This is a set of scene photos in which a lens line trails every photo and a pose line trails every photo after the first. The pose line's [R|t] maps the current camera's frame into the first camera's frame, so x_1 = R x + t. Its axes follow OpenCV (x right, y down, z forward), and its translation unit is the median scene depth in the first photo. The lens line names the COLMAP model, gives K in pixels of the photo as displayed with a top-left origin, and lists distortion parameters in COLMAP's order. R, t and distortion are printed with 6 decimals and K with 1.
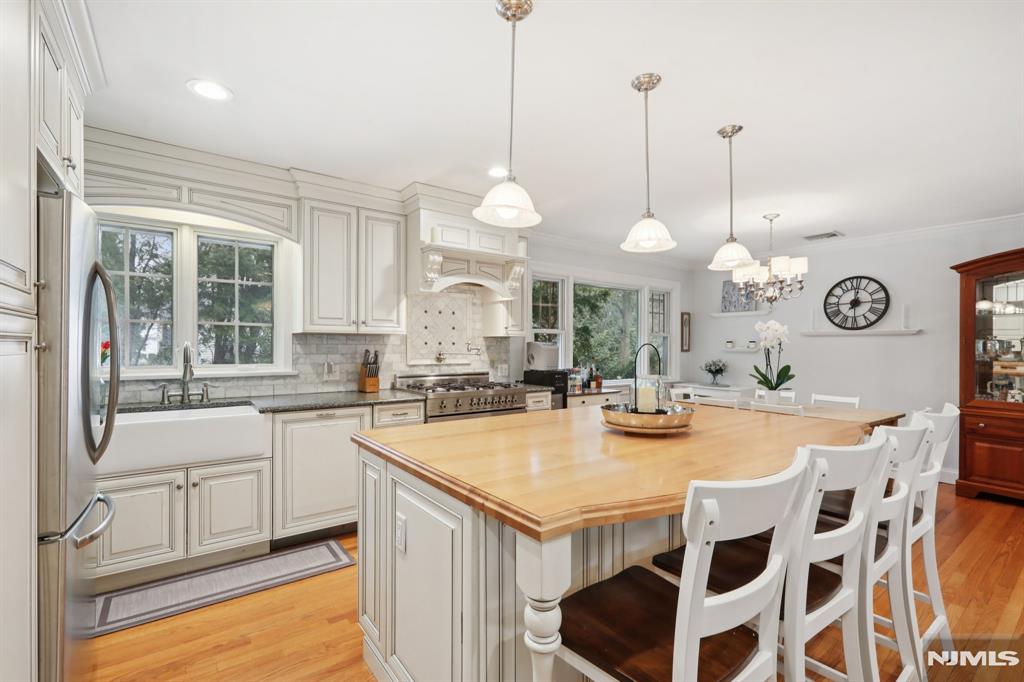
lens RADIAL K [[458.5, 0, 507.5], [0, 458.5, 348.2], [0, 0, 1]] dist [-0.002109, 0.001604]
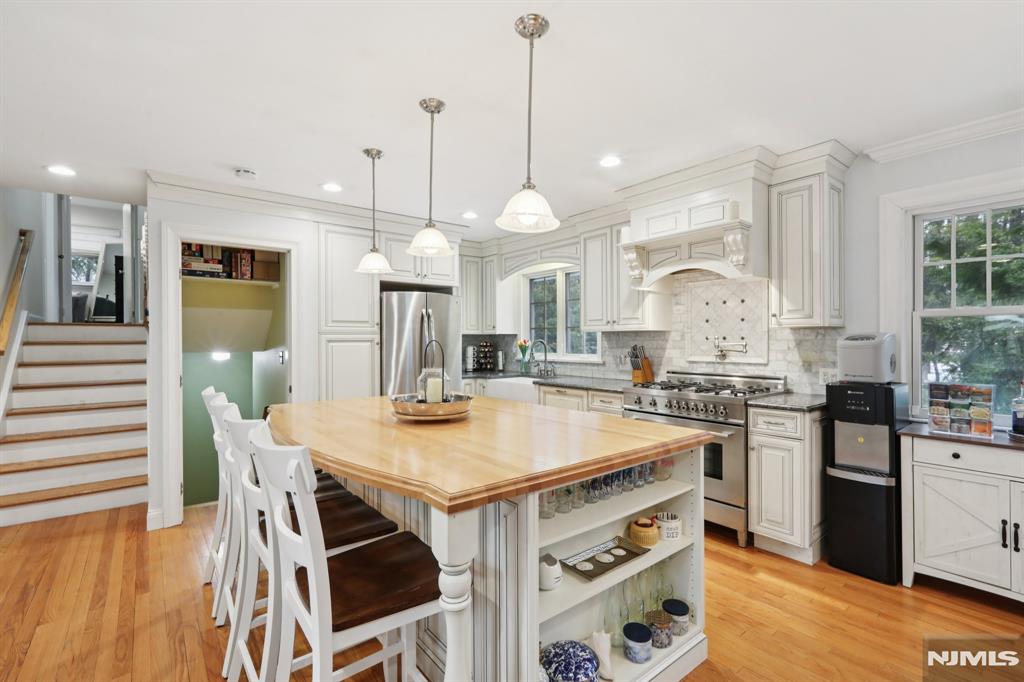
lens RADIAL K [[458.5, 0, 513.9], [0, 458.5, 339.8], [0, 0, 1]] dist [-0.002109, 0.001604]
pose [[0.033503, -0.005451, -0.999424, 0.793658], [-0.000277, 0.999985, -0.005464, -0.002861], [0.999439, 0.000460, 0.033501, 0.649466]]
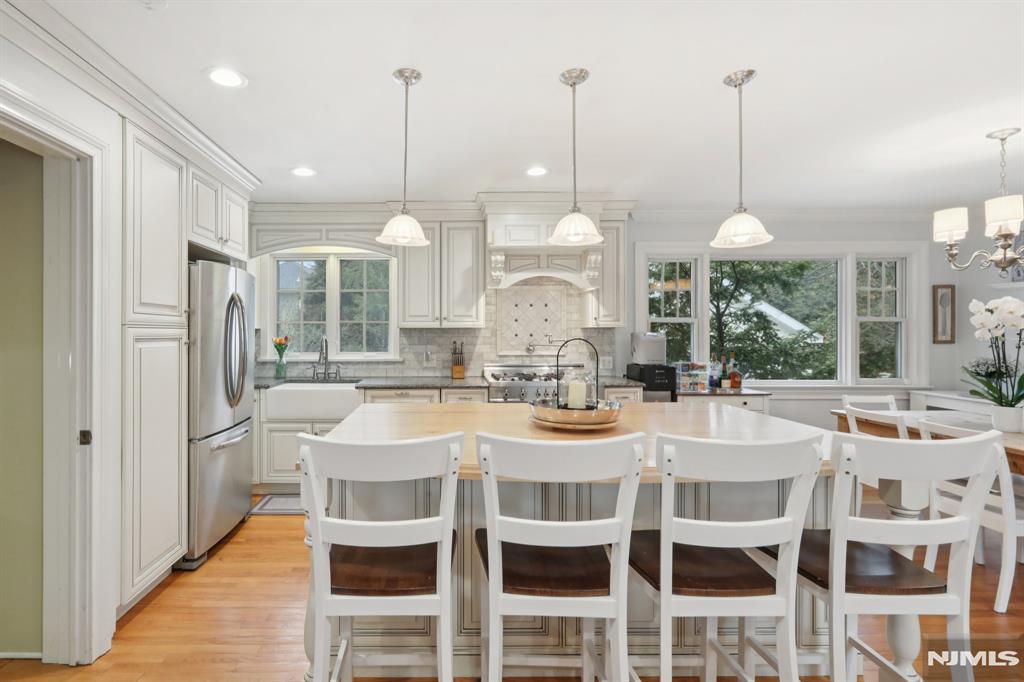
lens RADIAL K [[492.3, 0, 442.3], [0, 492.3, 333.4], [0, 0, 1]] dist [-0.002744, 0.001150]
pose [[0.802994, -0.007484, -0.595941, 0.402612], [0.003658, 0.999964, -0.007628, -0.007631], [0.595977, 0.003945, 0.802992, -0.018327]]
